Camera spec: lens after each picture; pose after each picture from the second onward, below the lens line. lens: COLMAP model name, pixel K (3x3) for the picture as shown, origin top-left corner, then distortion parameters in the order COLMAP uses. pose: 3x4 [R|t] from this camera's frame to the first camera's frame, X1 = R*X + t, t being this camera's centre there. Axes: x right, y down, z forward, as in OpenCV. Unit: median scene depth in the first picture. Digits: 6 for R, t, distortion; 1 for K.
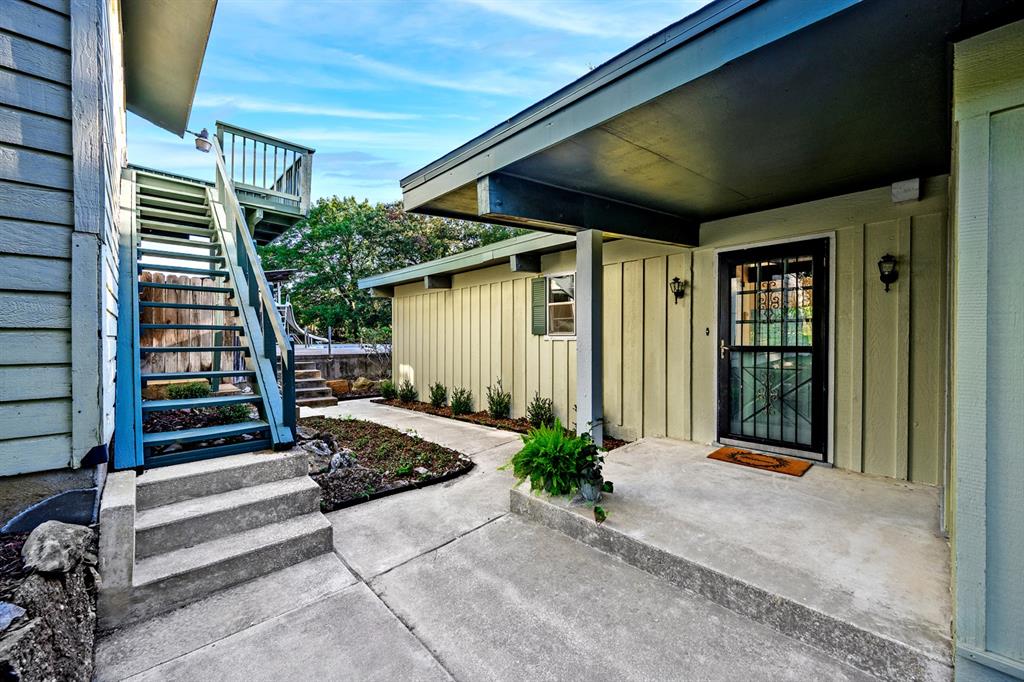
lens RADIAL K [[395.8, 0, 512.0], [0, 395.8, 341.0], [0, 0, 1]] dist [0.000089, -0.000032]
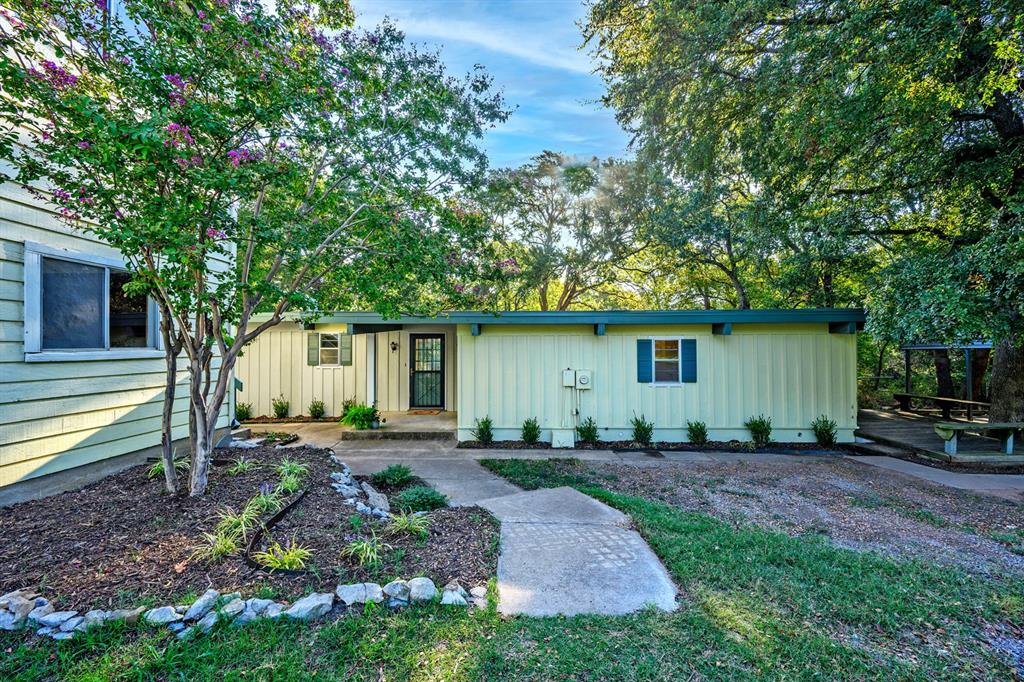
lens RADIAL K [[395.8, 0, 512.0], [0, 395.8, 341.0], [0, 0, 1]] dist [0.000089, -0.000032]
pose [[0.708643, -0.005334, 0.705547, -0.782871], [0.001814, 0.999982, 0.005738, -0.189742], [-0.705565, -0.002786, 0.708640, -1.222727]]
